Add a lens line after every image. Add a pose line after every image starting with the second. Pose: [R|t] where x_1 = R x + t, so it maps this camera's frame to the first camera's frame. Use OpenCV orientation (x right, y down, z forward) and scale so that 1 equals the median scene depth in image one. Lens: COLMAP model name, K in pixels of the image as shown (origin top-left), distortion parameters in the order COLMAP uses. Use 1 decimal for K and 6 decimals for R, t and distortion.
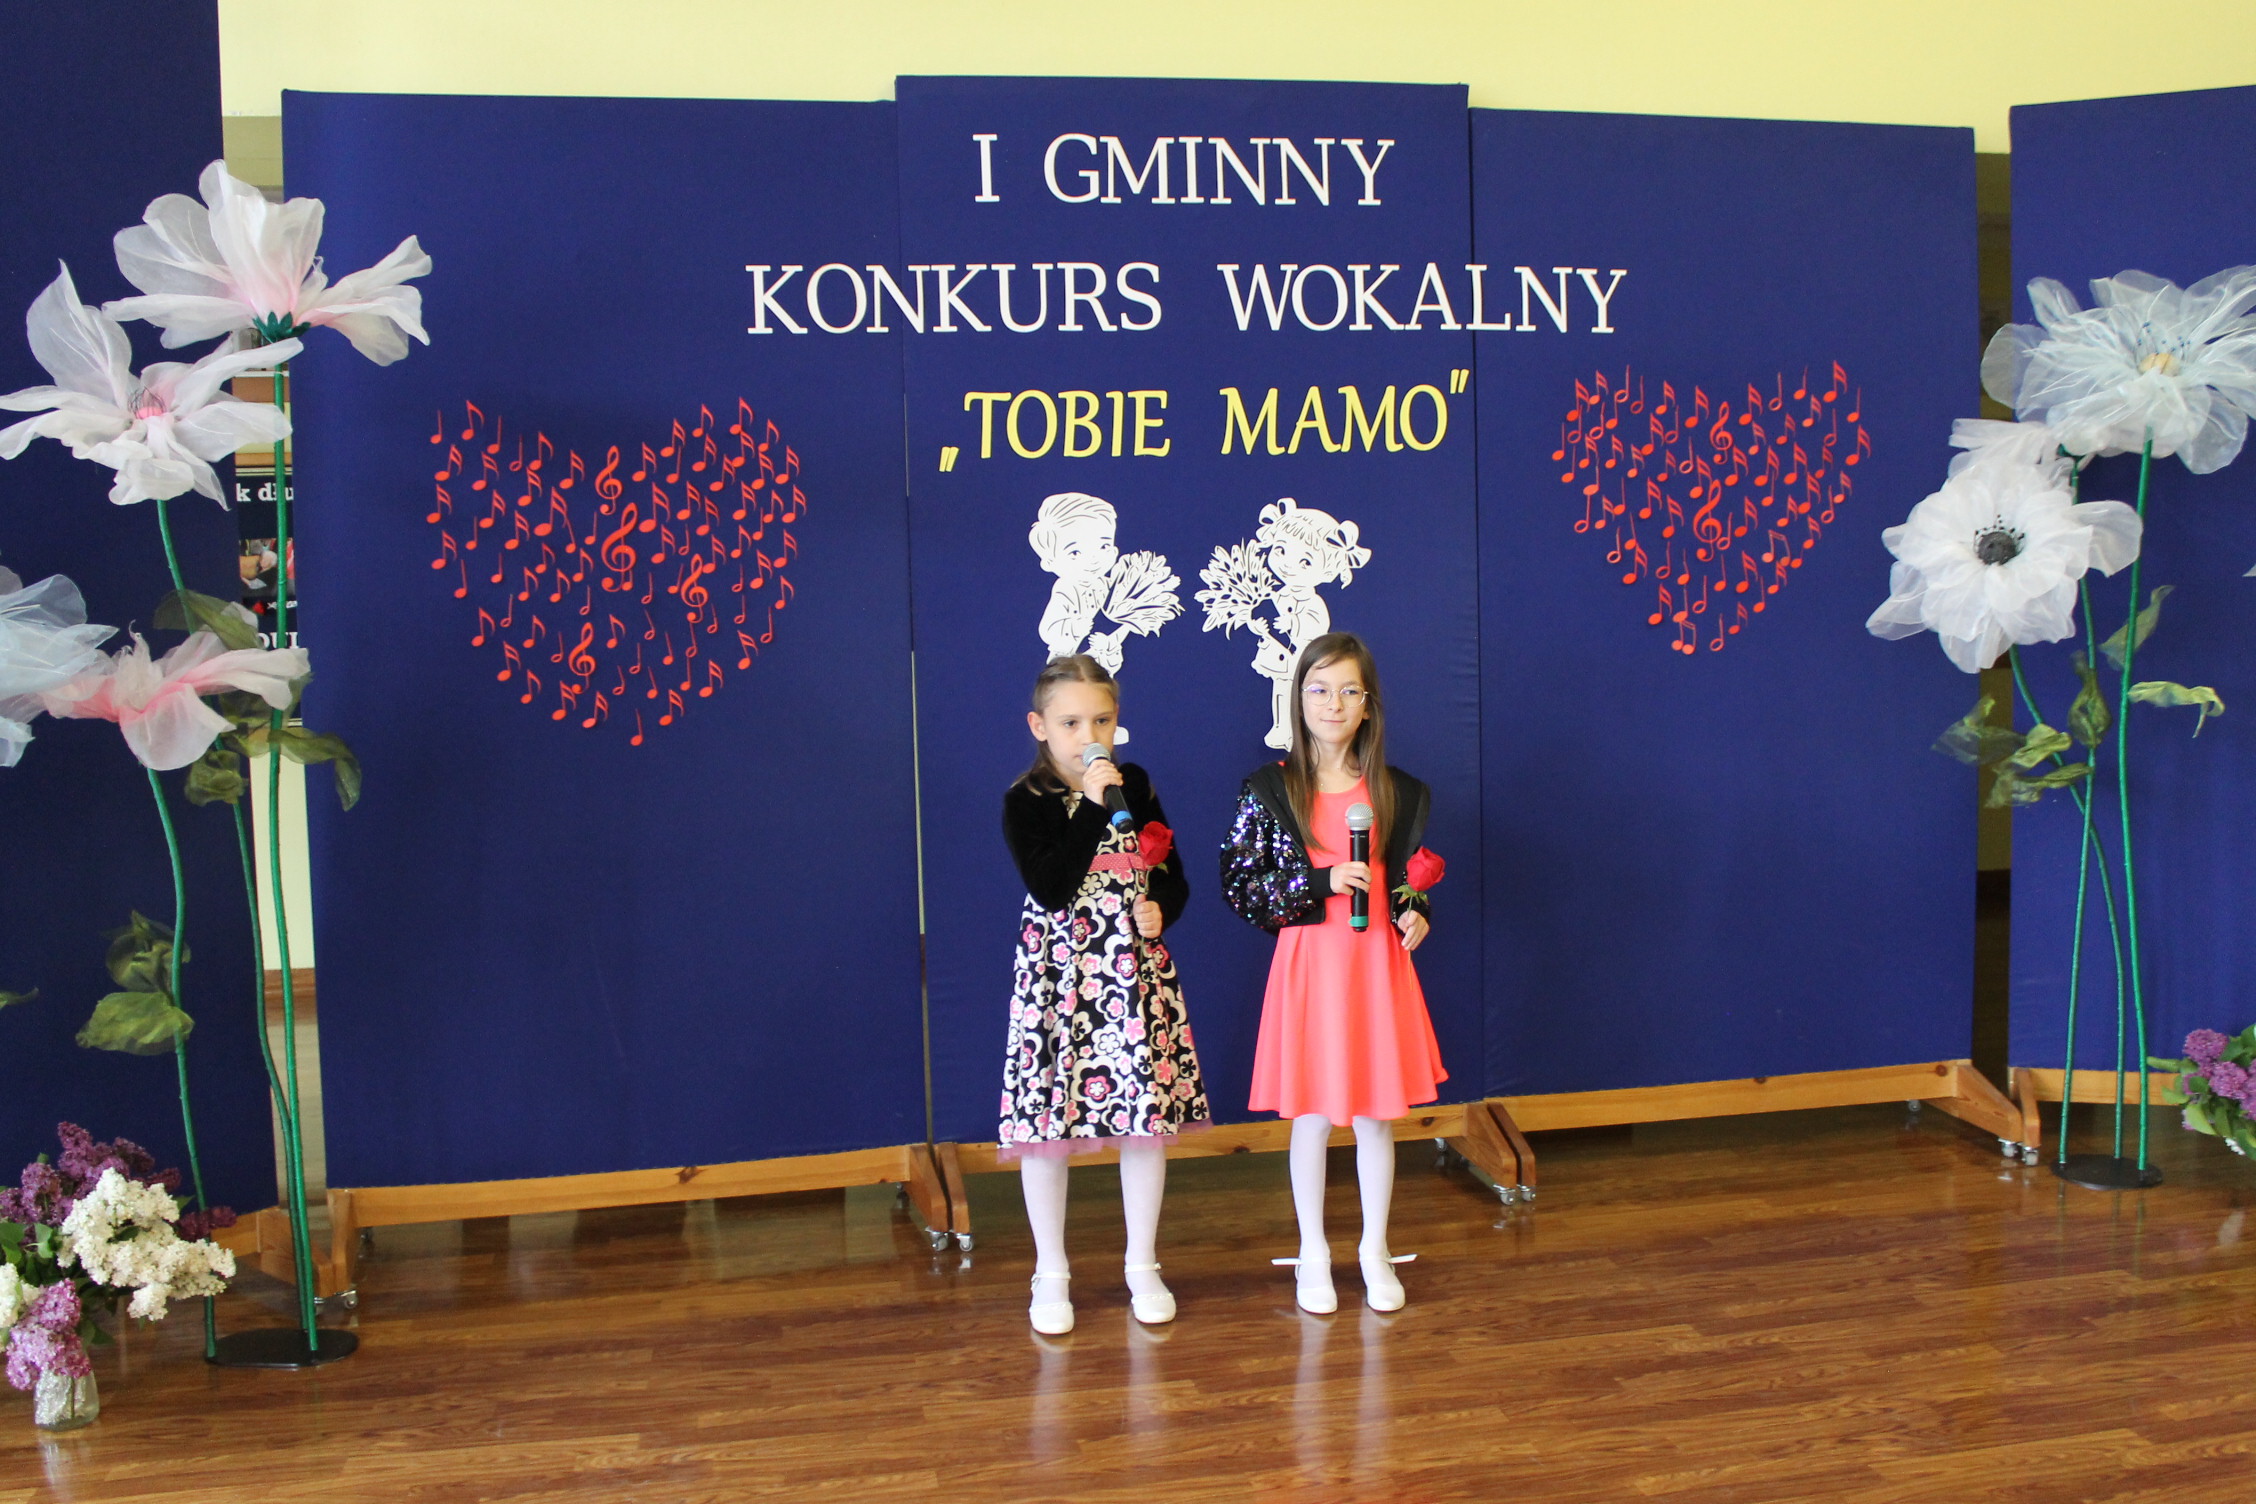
lens RADIAL K [[1915.3, 0, 1122.9], [0, 1915.3, 756.5], [0, 0, 1]] dist [-0.153378, 0.128386]
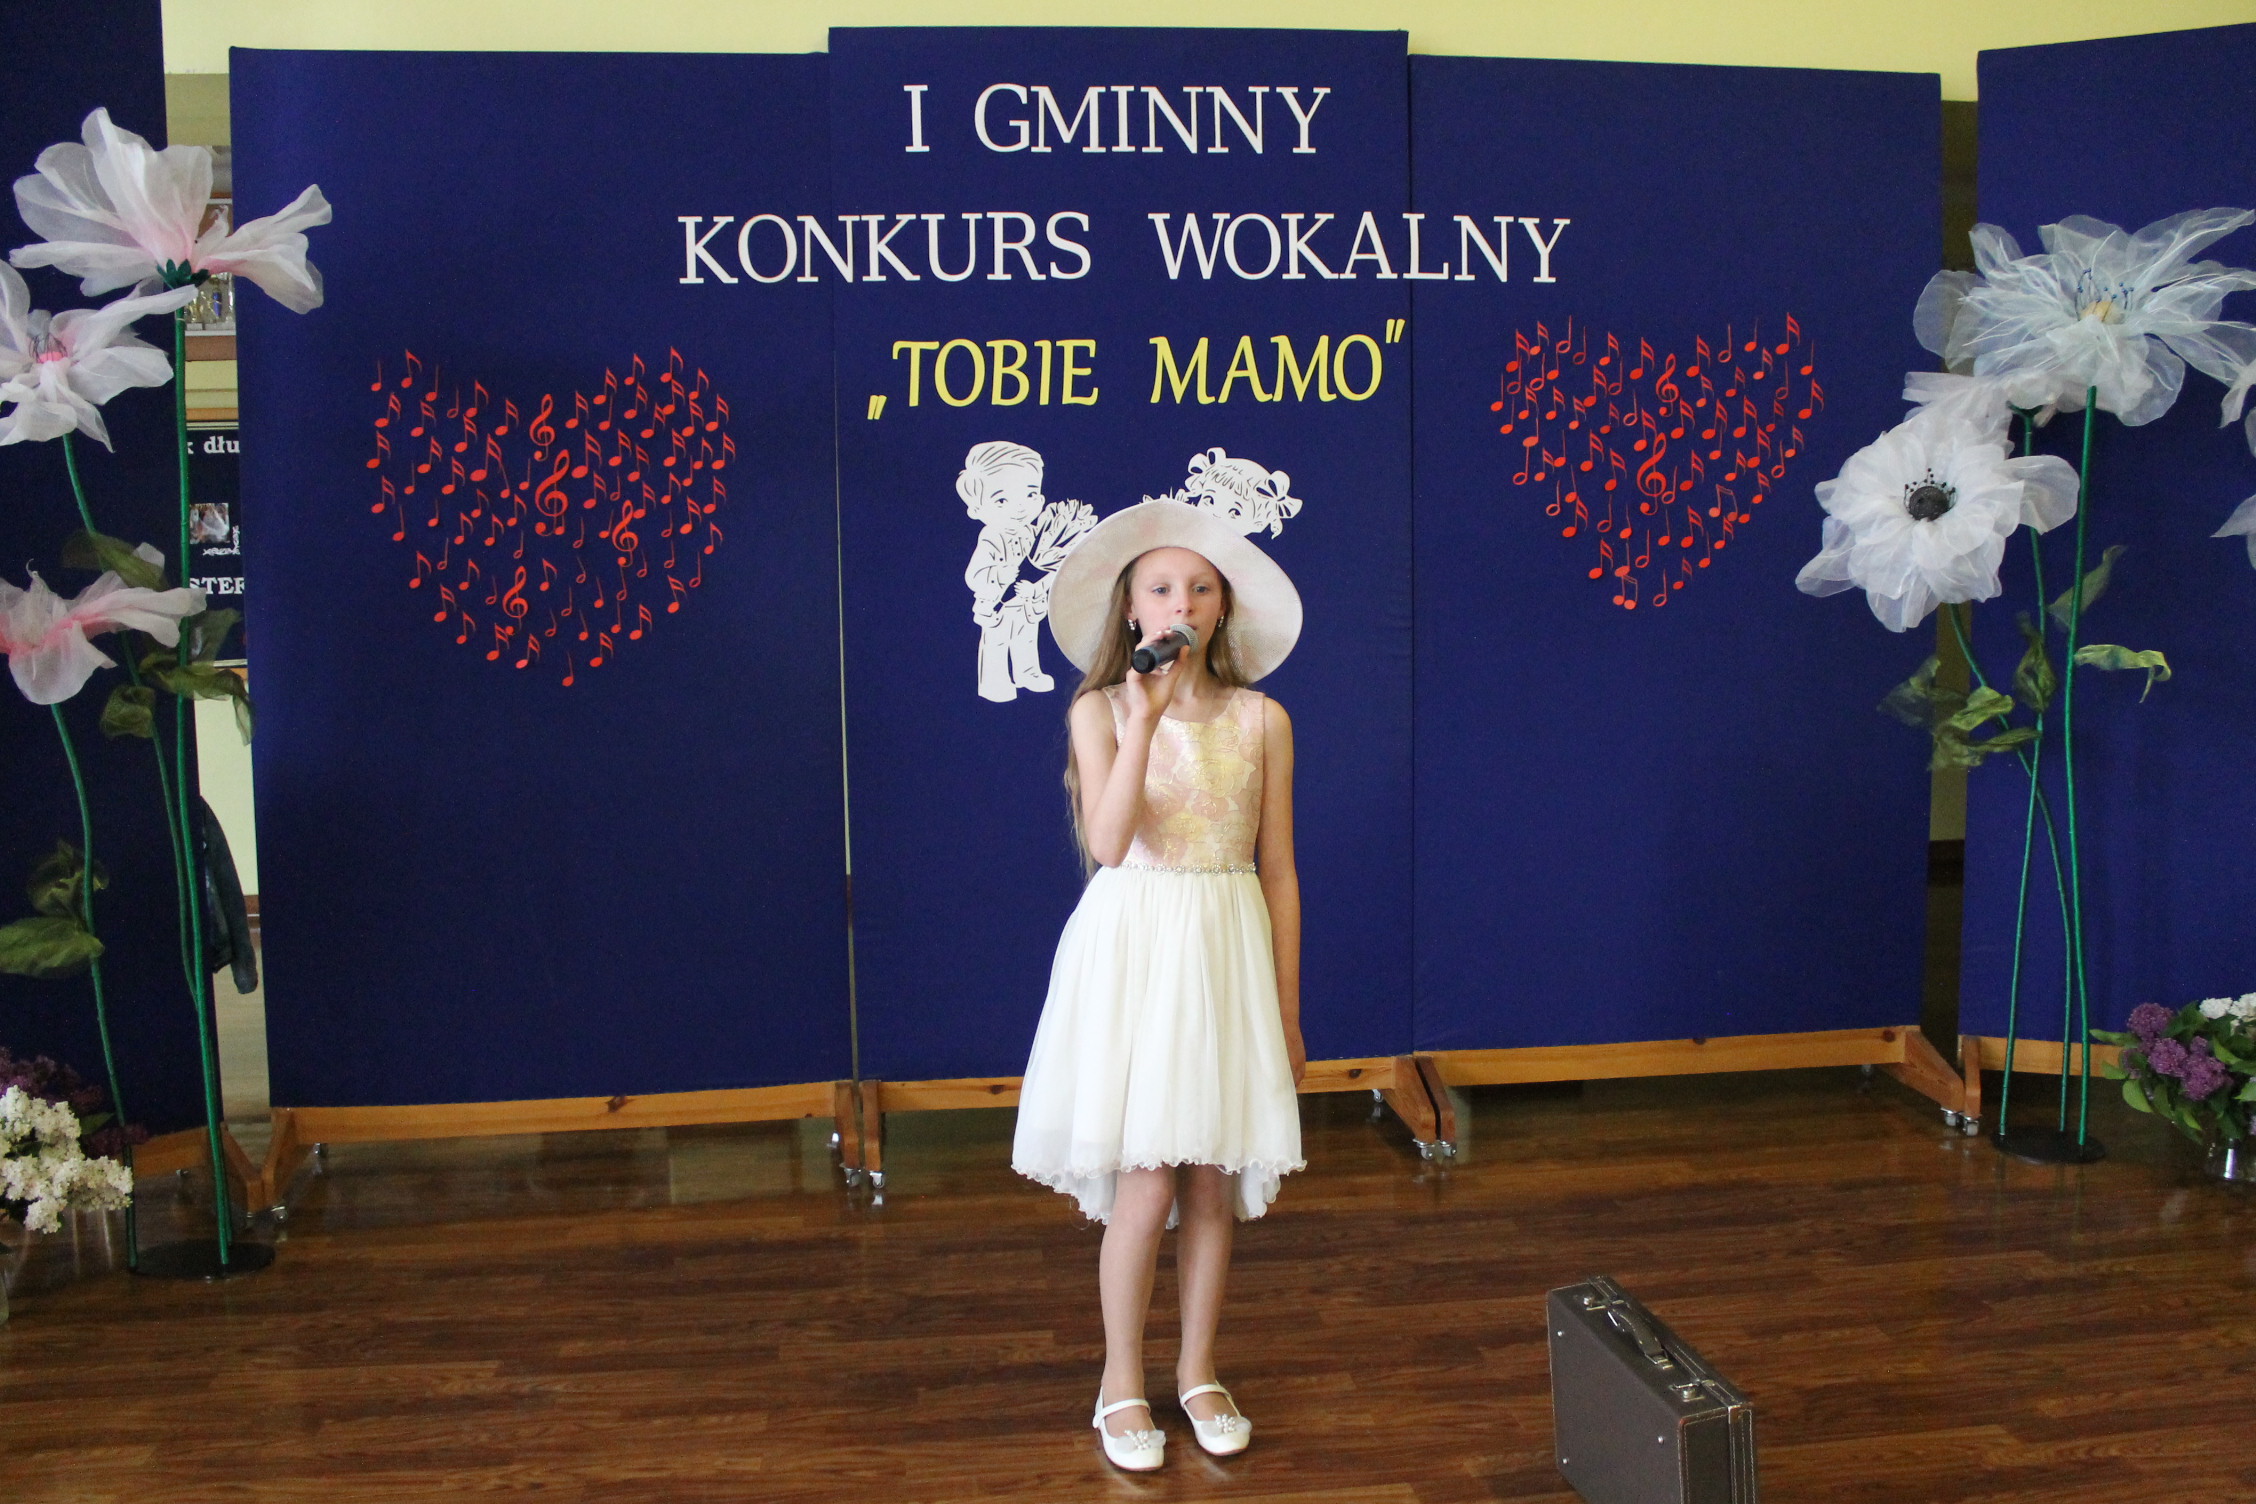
lens RADIAL K [[1798.9, 0, 1122.5], [0, 1798.9, 745.6], [0, 0, 1]] dist [-0.162707, 0.128553]
pose [[0.997700, 0.017007, -0.065615, 0.106056], [-0.015450, 0.999589, 0.024166, -0.001511], [0.065999, -0.023097, 0.997552, 0.062012]]
